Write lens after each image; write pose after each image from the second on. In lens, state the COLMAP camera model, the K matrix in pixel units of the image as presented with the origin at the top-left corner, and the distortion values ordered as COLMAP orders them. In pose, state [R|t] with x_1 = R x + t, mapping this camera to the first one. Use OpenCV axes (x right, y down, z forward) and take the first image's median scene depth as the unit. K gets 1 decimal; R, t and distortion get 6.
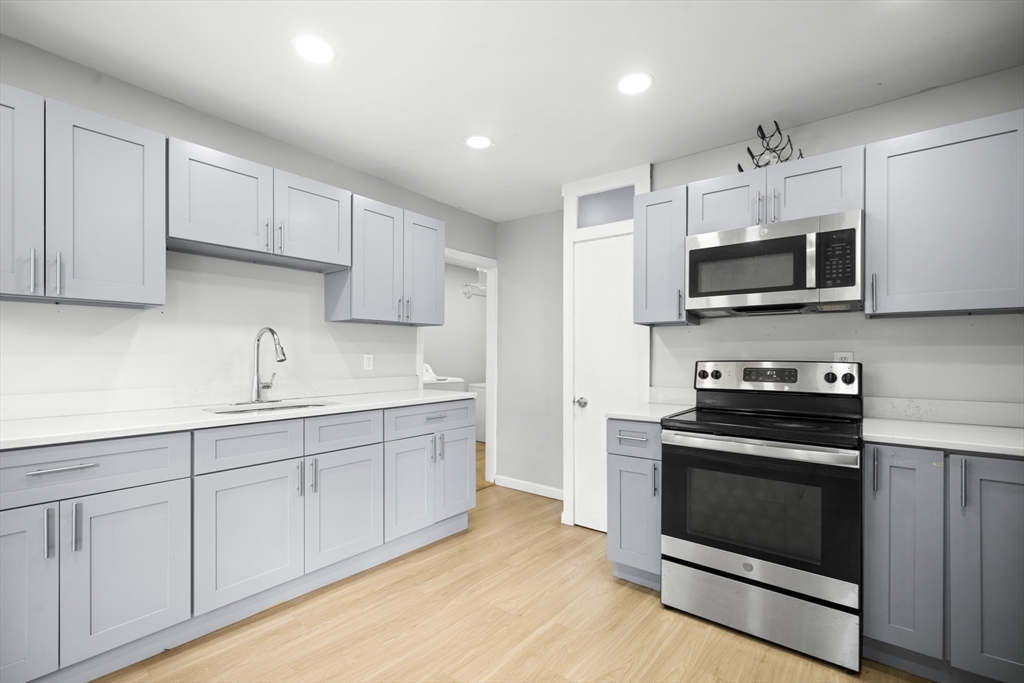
lens RADIAL K [[458.4, 0, 507.6], [0, 458.4, 355.2], [0, 0, 1]] dist [-0.002728, 0.001314]
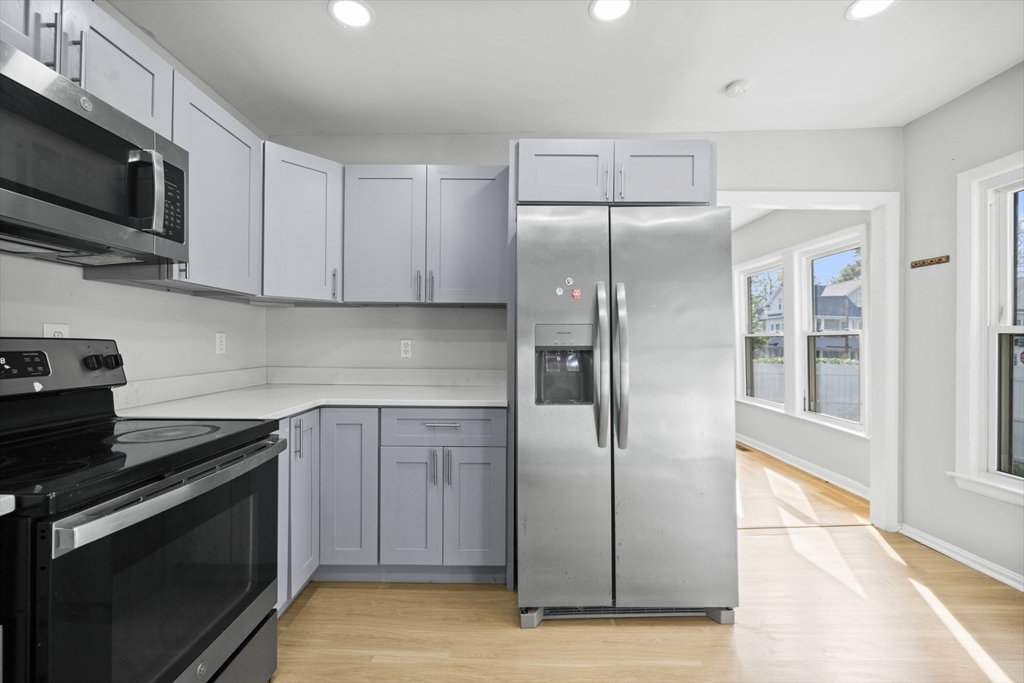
lens RADIAL K [[421.5, 0, 504.6], [0, 421.5, 343.3], [0, 0, 1]] dist [-0.002741, -0.000165]
pose [[-0.621792, -0.010669, 0.783109, -0.137873], [-0.012678, 0.999913, 0.003557, 0.010273], [-0.783080, -0.007716, -0.621874, 0.841596]]
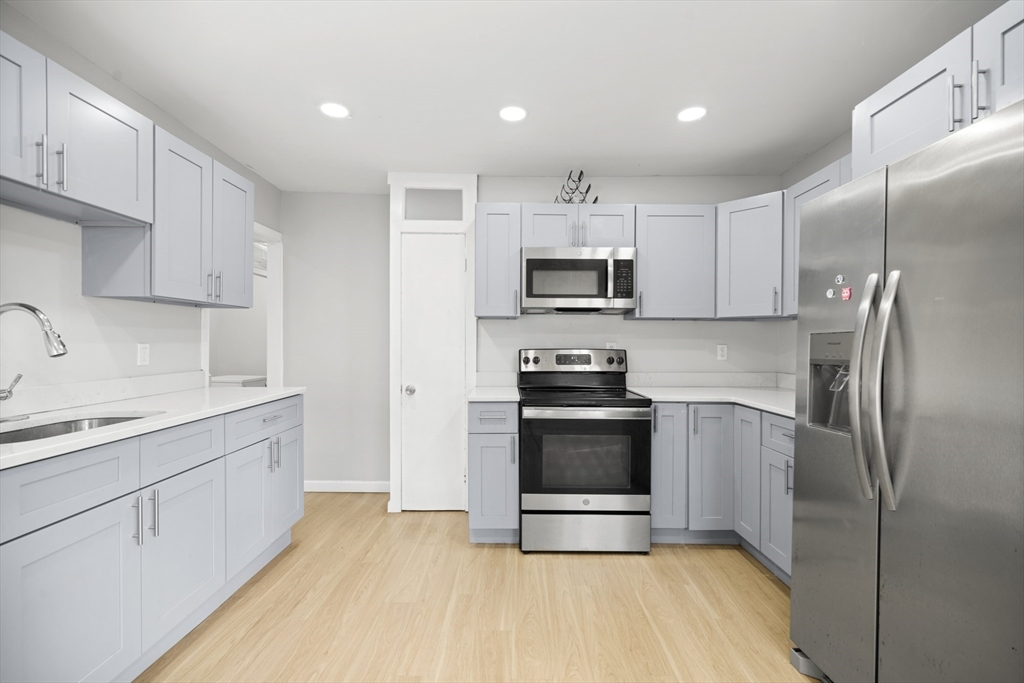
lens RADIAL K [[458.4, 0, 519.3], [0, 458.4, 345.1], [0, 0, 1]] dist [-0.002728, 0.001314]
pose [[0.771245, -0.003239, 0.636531, -0.393820], [-0.002778, 0.999960, 0.008455, -0.009309], [-0.636533, -0.008289, 0.771205, 0.070552]]
